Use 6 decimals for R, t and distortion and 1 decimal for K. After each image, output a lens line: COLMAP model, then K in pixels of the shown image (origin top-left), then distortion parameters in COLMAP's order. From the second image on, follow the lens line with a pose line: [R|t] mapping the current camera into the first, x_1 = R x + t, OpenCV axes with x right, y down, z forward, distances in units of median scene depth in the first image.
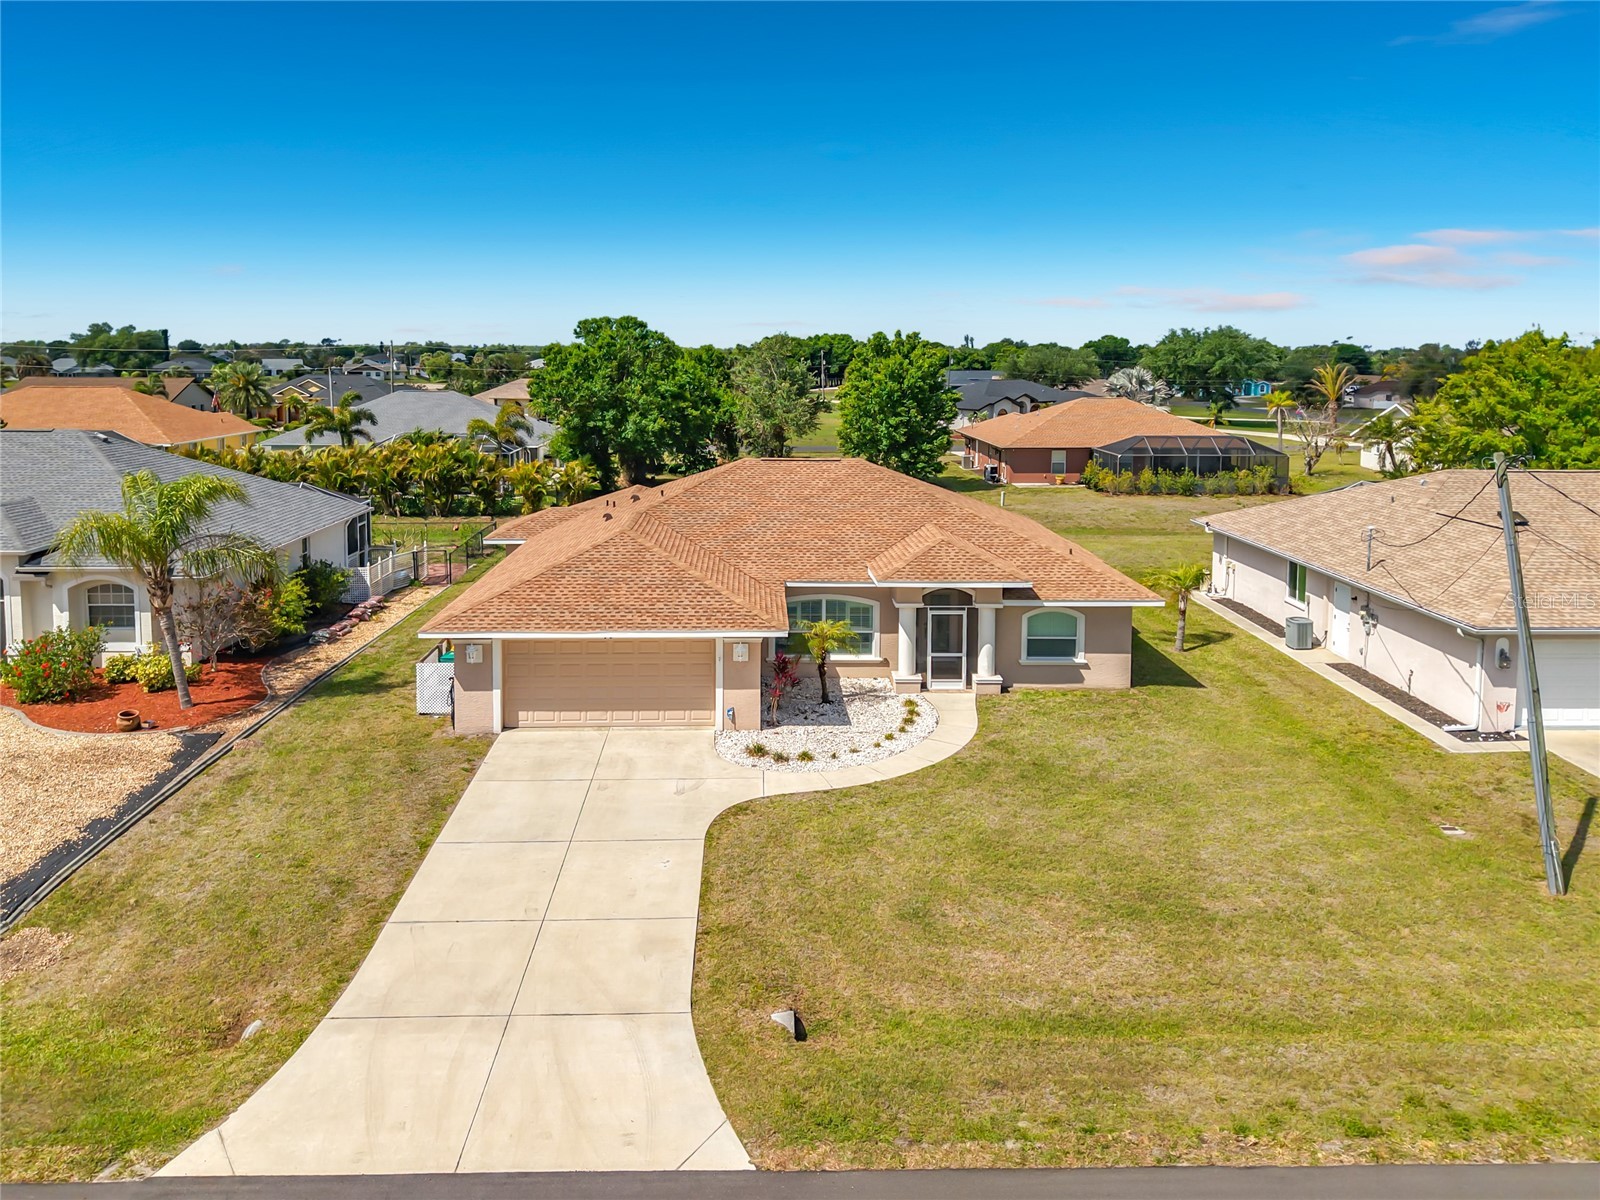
lens RADIAL K [[1169.6, 0, 792.2], [0, 1169.6, 437.3], [0, 0, 1]] dist [0.076290, -0.098571]
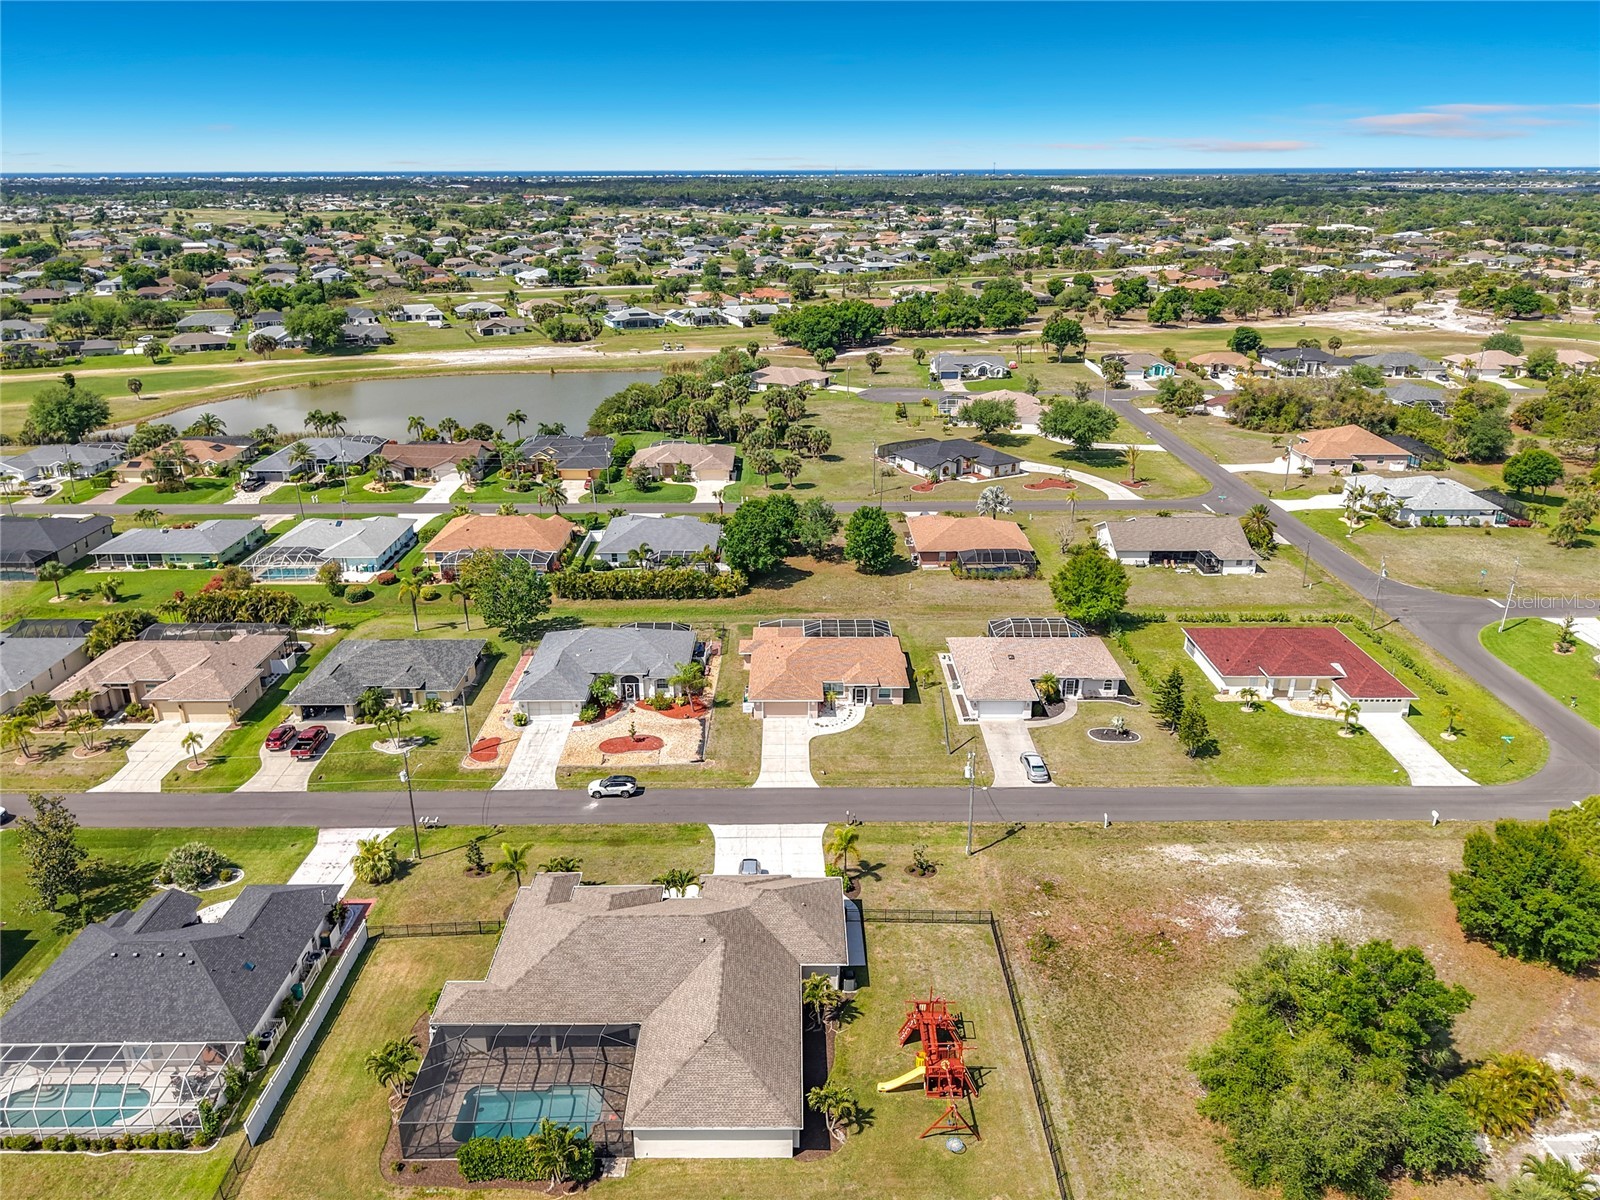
lens RADIAL K [[1125.0, 0, 800.0], [0, 1125.0, 600.0], [0, 0, 1]] dist [0.072434, -0.089399]
pose [[0.999753, -0.001613, -0.022157, 0.004158], [0.007969, 0.957019, 0.289915, -1.690256], [0.020737, -0.290020, 0.956796, -3.557074]]
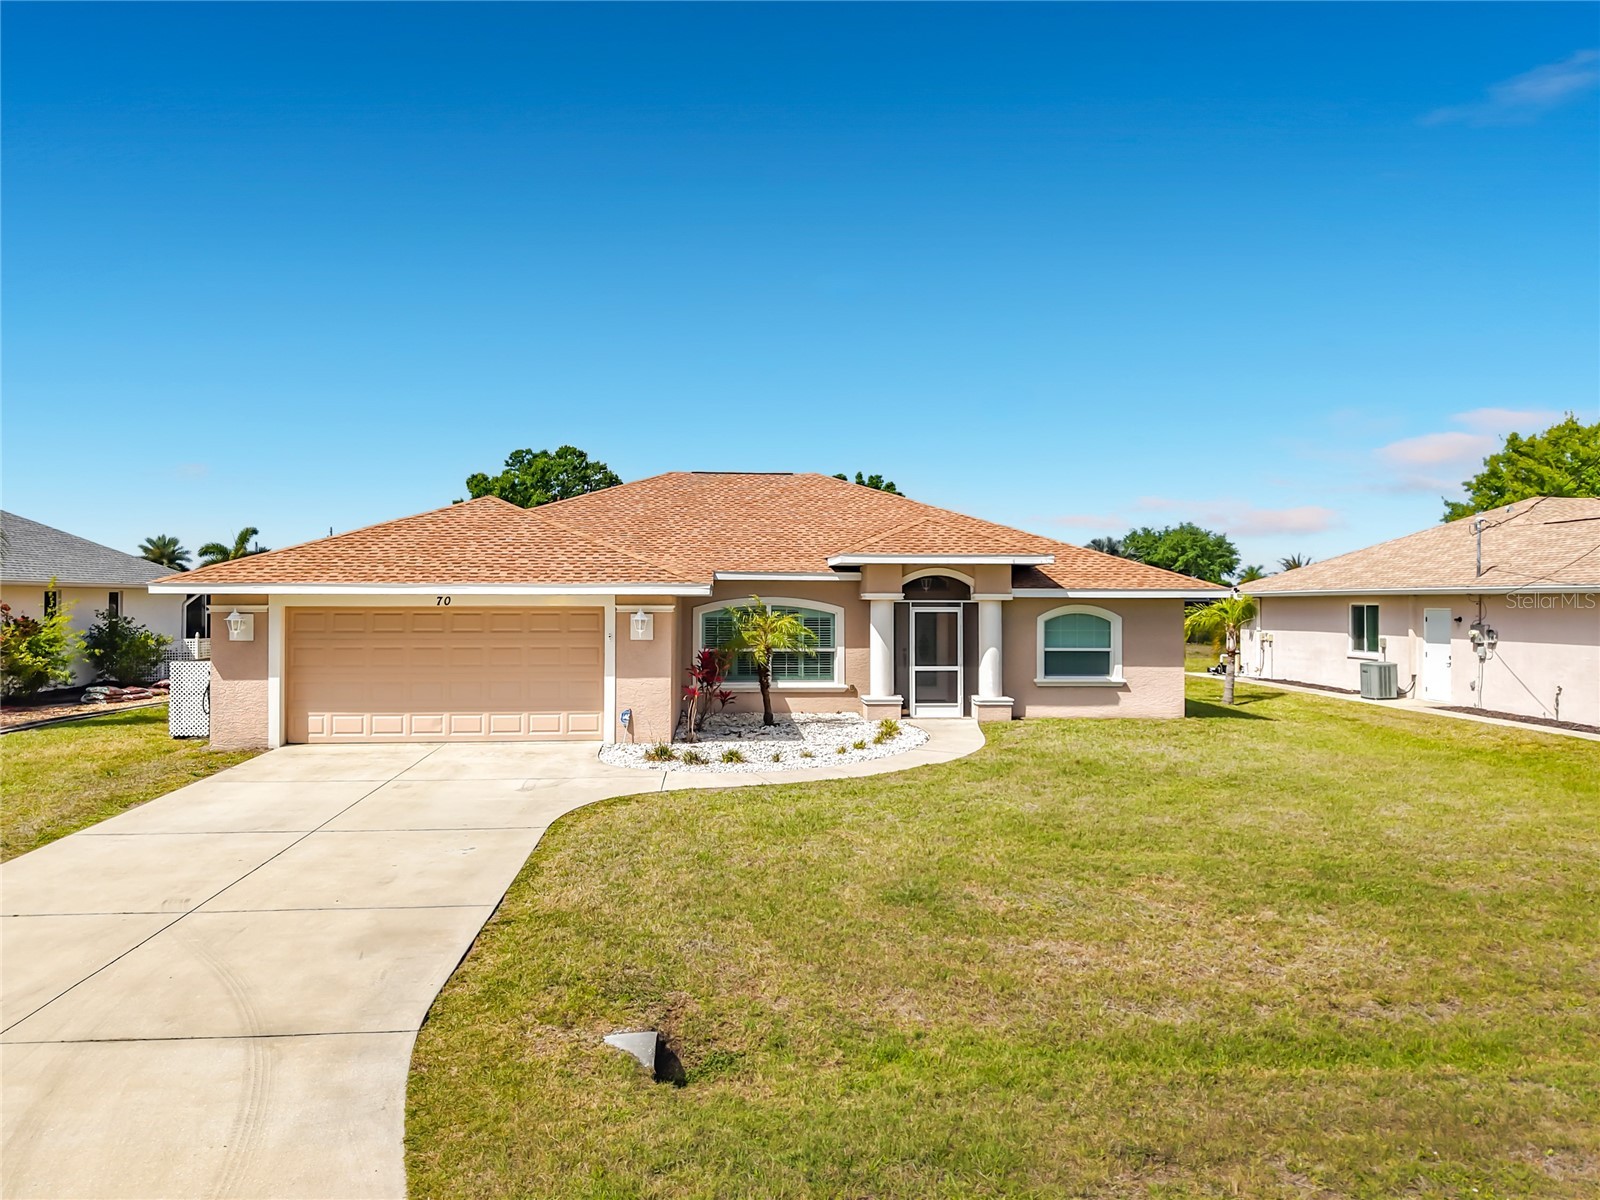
lens RADIAL K [[1125.0, 0, 800.0], [0, 1125.0, 600.0], [0, 0, 1]] dist [0.072434, -0.089399]
pose [[0.999292, -0.002797, 0.037510, 0.026161], [0.005492, 0.997395, -0.071925, 0.236740], [-0.037211, 0.072080, 0.996704, 0.374222]]
